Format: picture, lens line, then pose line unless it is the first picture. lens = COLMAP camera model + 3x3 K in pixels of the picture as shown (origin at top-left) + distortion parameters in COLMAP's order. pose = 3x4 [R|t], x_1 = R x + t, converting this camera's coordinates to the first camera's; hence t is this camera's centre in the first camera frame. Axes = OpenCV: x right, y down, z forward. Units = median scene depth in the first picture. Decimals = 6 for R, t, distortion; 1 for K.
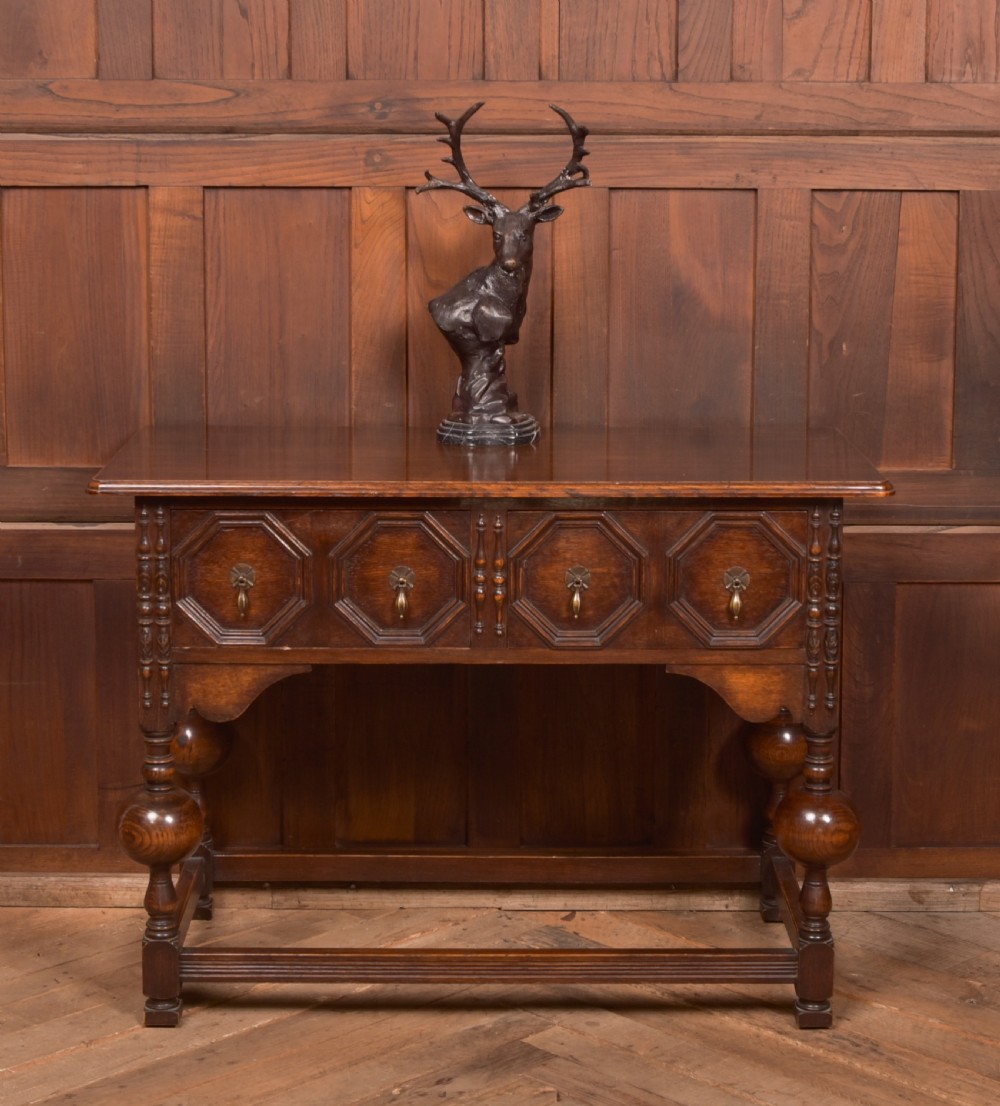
lens RADIAL K [[2437.6, 0, 487.2], [0, 2437.6, 396.6], [0, 0, 1]] dist [-0.071316, 0.265968]
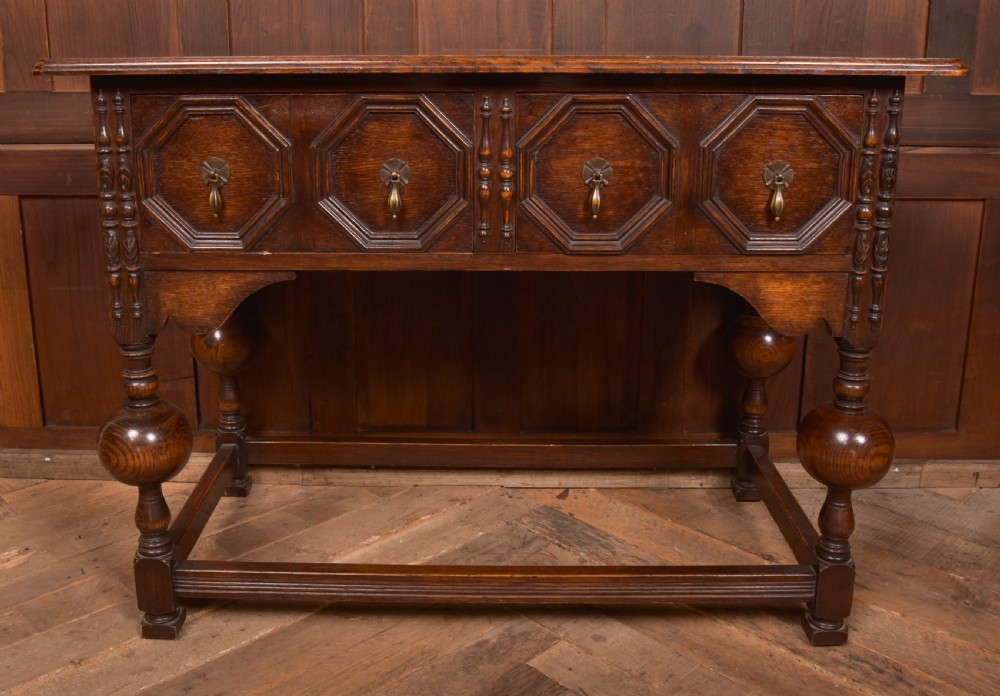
lens RADIAL K [[997.8, 0, 468.2], [0, 997.8, 268.6], [0, 0, 1]] dist [-0.118415, 0.094405]
pose [[0.999786, 0.001423, -0.020654, -0.001416], [0.000724, 0.994622, 0.103573, 0.071474], [0.020690, -0.103566, 0.994407, 0.640251]]
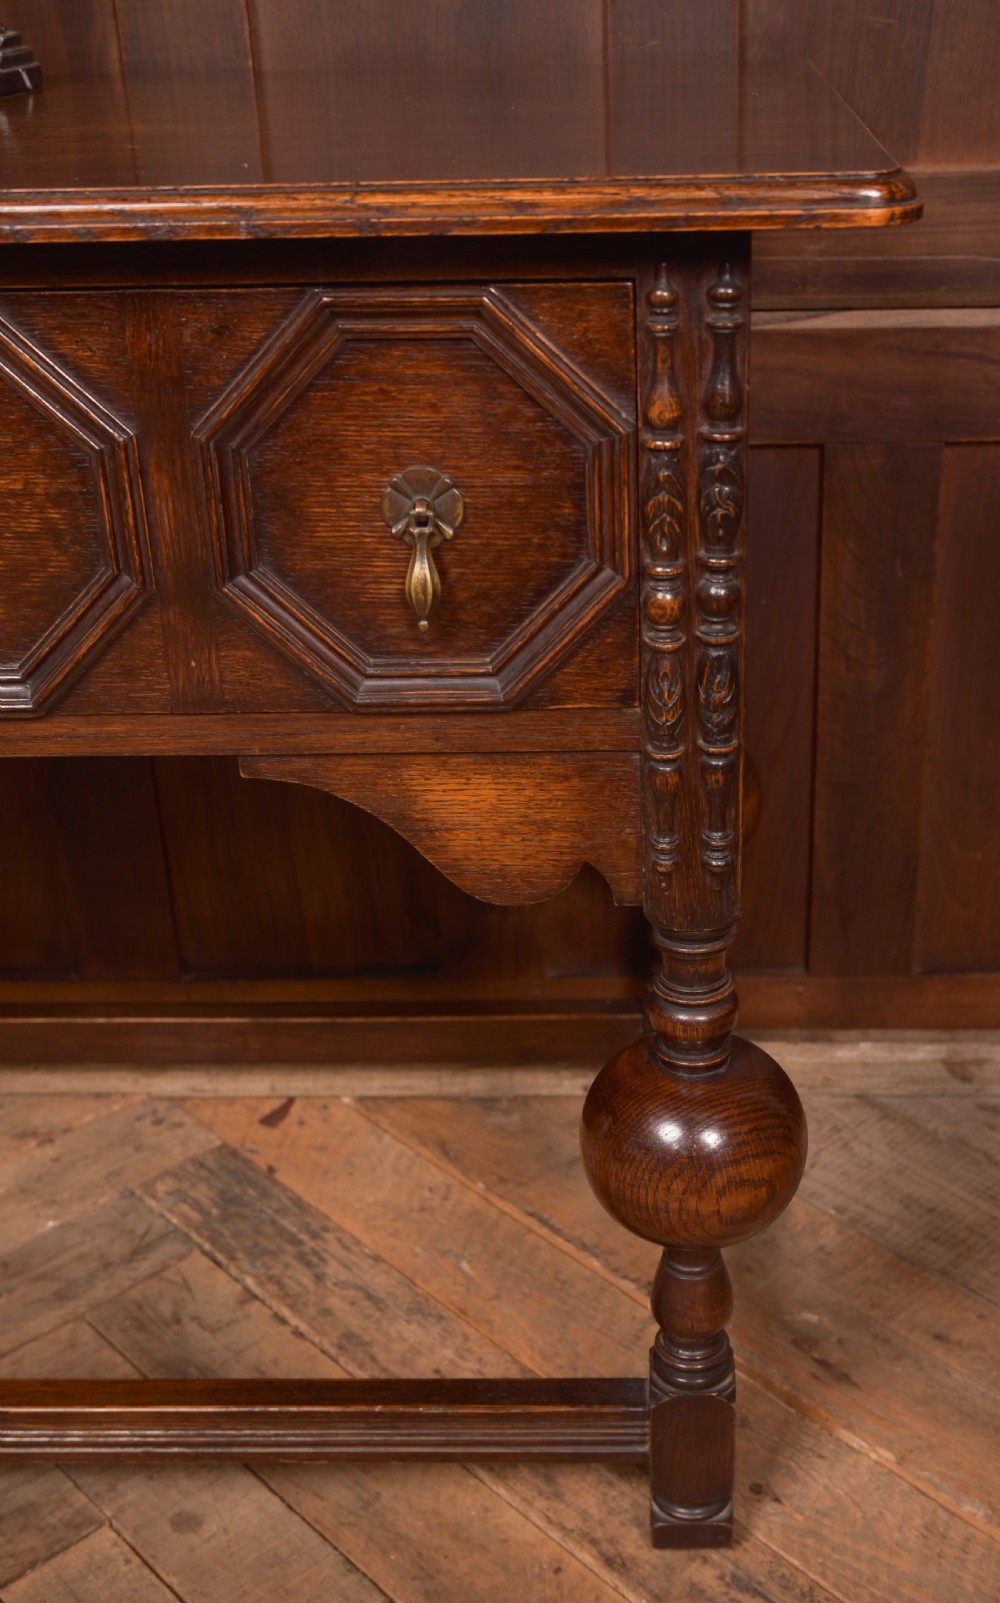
lens RADIAL K [[1921.4, 0, 600.3], [0, 1921.4, 903.8], [0, 0, 1]] dist [-0.027824, 0.091695]
pose [[0.999557, -0.009763, -0.028119, 0.132247], [0.019114, 0.934702, 0.354918, 0.034175], [0.022818, -0.355298, 0.934475, 0.740217]]
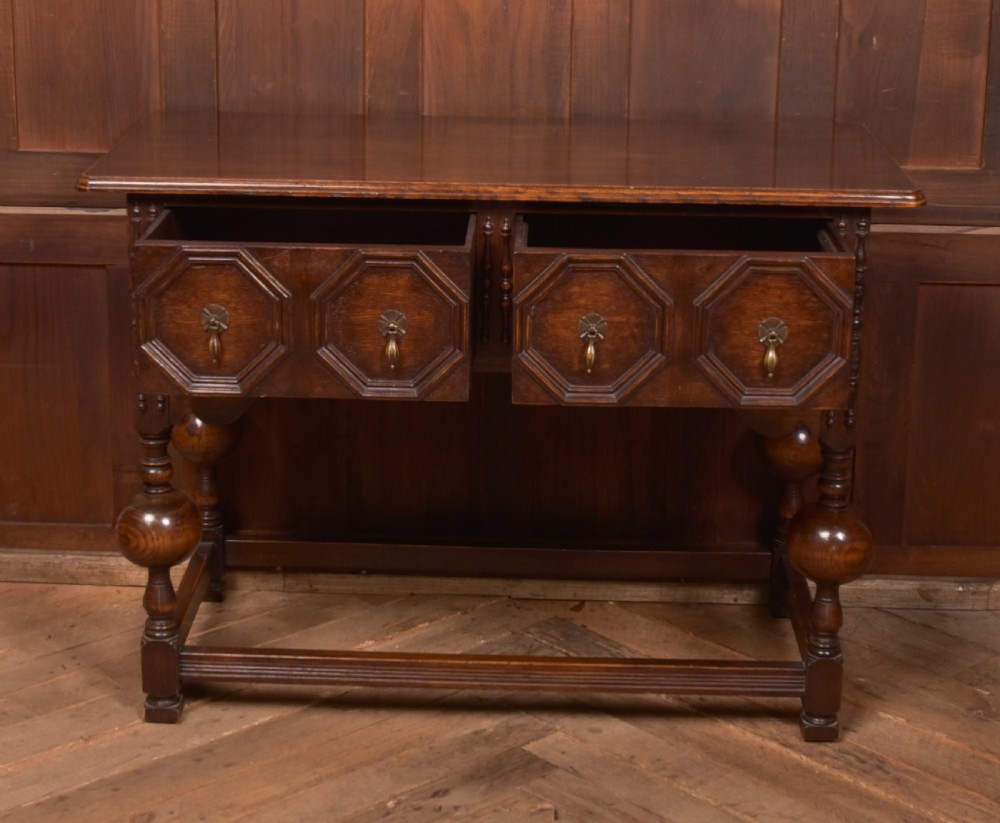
lens RADIAL K [[2090.4, 0, 451.7], [0, 2090.4, 314.6], [0, 0, 1]] dist [-0.114853, 0.119186]
pose [[0.998936, 0.018903, -0.042073, 0.018017], [-0.013395, 0.991742, 0.127545, -0.017552], [0.044136, -0.126845, 0.990940, 0.184577]]
